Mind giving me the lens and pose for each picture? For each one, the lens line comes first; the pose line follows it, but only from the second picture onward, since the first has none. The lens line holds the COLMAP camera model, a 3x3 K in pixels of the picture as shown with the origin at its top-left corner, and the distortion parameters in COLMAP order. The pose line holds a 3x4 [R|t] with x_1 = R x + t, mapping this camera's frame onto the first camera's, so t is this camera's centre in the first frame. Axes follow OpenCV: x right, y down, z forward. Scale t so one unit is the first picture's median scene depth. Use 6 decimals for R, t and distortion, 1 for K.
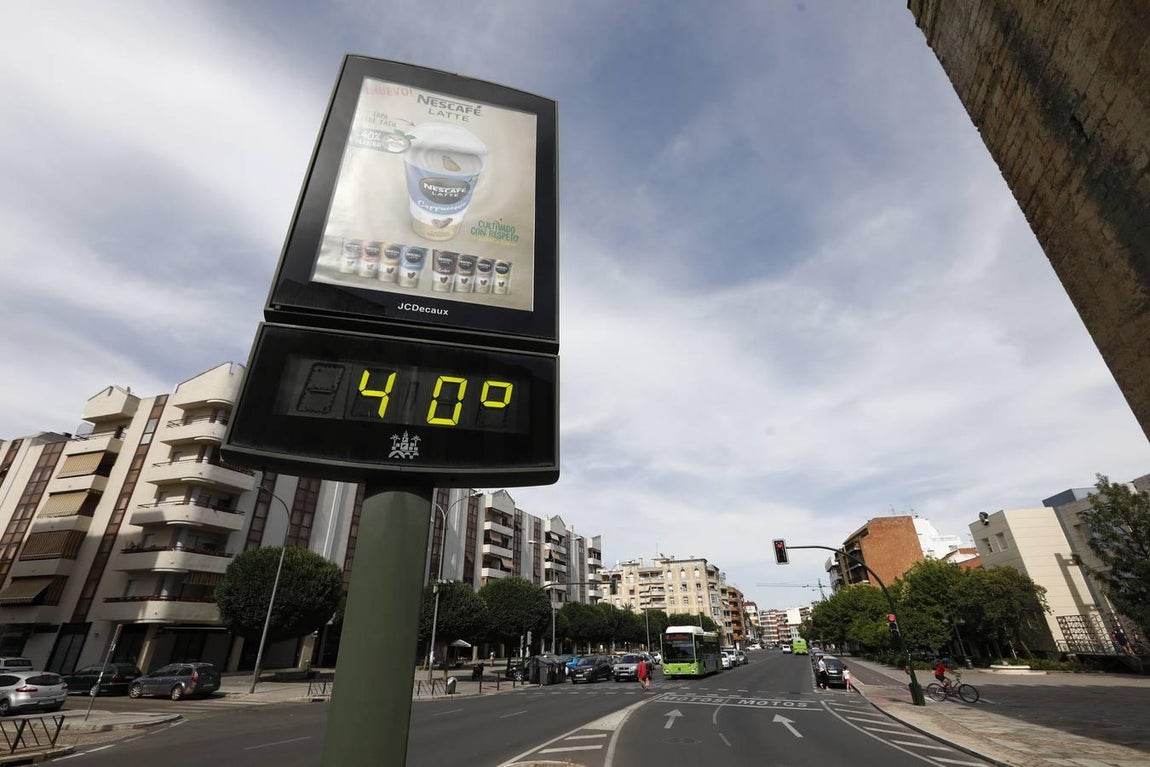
lens RADIAL K [[530.8, 0, 575.0], [0, 530.8, 383.5], [0, 0, 1]] dist [-0.001091, 0.000218]
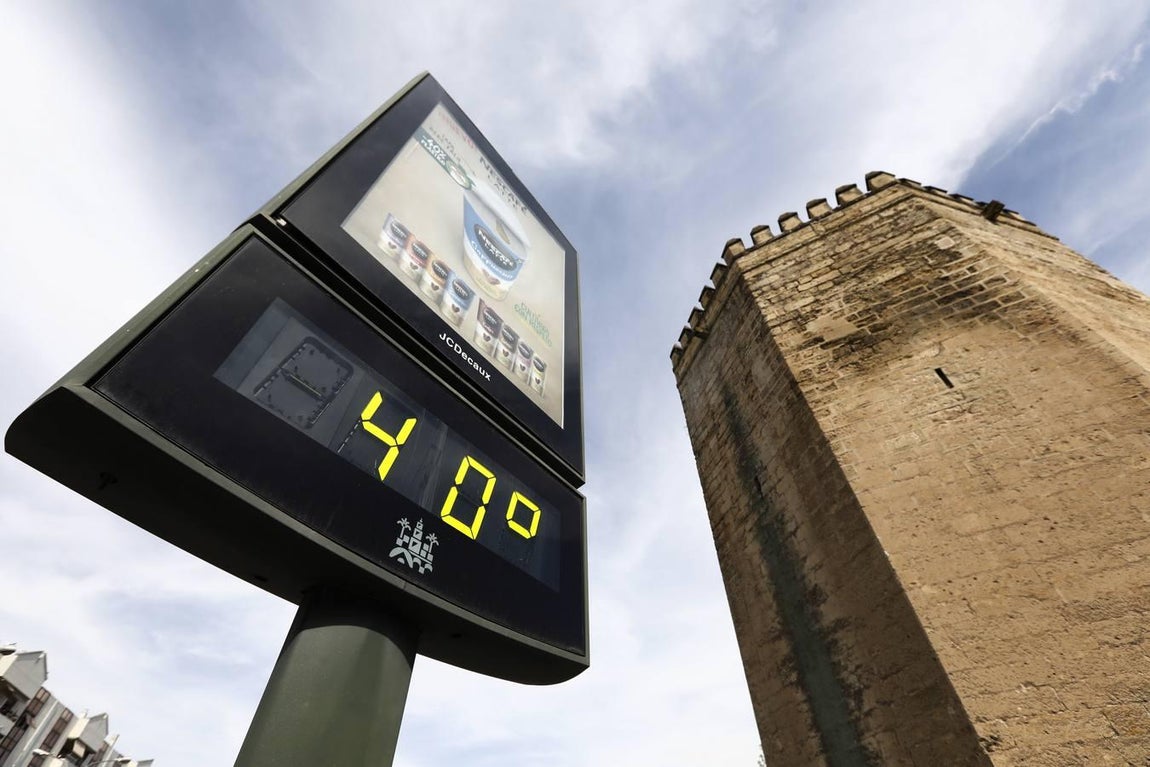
lens RADIAL K [[517.3, 0, 575.0], [0, 517.3, 383.5], [0, 0, 1]] dist [-0.001033, -0.000664]
pose [[0.783344, 0.475643, 0.400169, -0.406610], [-0.286354, 0.847543, -0.446847, 0.140750], [-0.551700, 0.235445, 0.800120, 0.378648]]
